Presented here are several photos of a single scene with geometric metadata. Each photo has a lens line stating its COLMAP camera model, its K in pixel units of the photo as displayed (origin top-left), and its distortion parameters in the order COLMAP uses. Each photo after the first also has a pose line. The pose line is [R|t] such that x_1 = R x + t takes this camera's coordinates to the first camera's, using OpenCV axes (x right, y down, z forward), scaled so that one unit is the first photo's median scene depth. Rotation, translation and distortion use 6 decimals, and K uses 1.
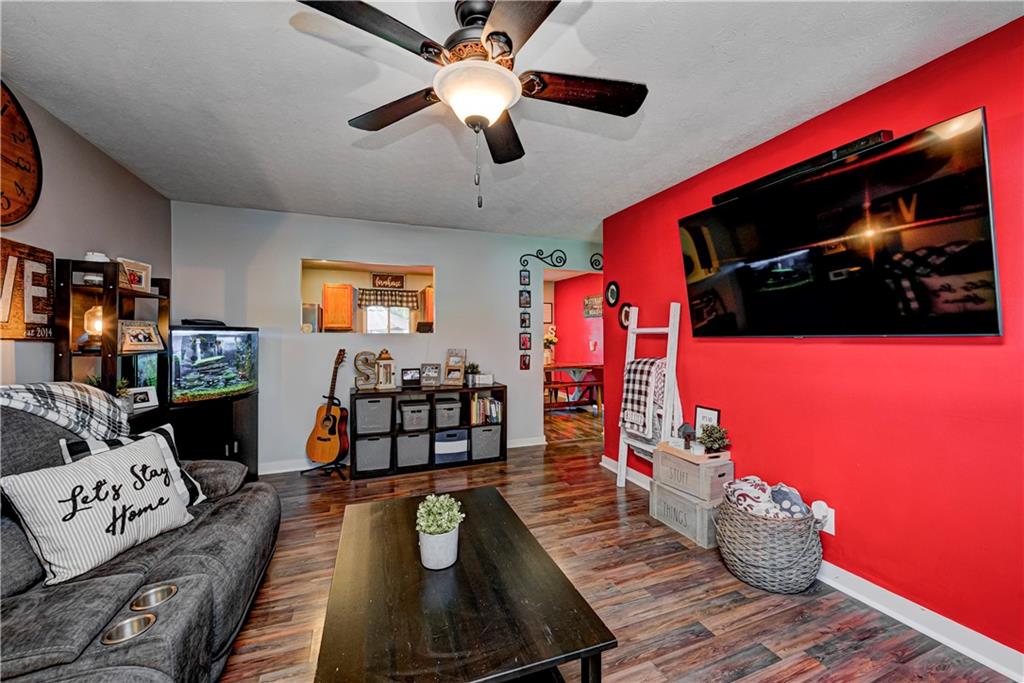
lens RADIAL K [[398.5, 0, 516.2], [0, 398.5, 336.4], [0, 0, 1]] dist [-0.009003, -0.000011]
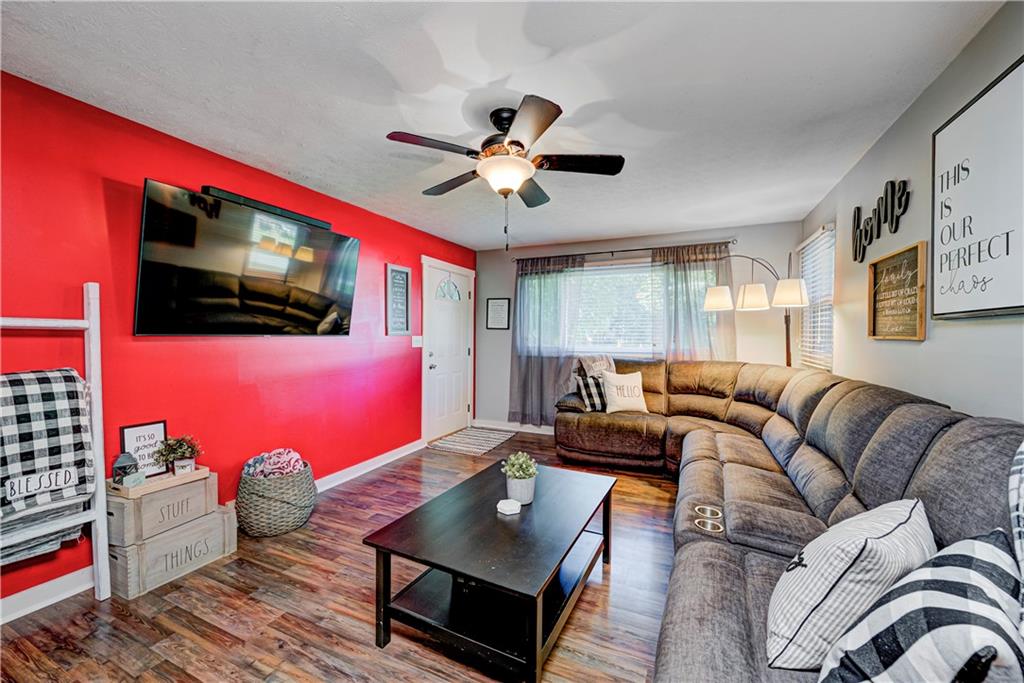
lens RADIAL K [[398.5, 0, 513.3], [0, 398.5, 342.4], [0, 0, 1]] dist [-0.009003, -0.000011]
pose [[-0.695921, -0.011906, 0.718020, -0.602782], [-0.004517, 0.999915, 0.012203, 0.004261], [-0.718104, 0.005249, -0.695916, 1.028732]]
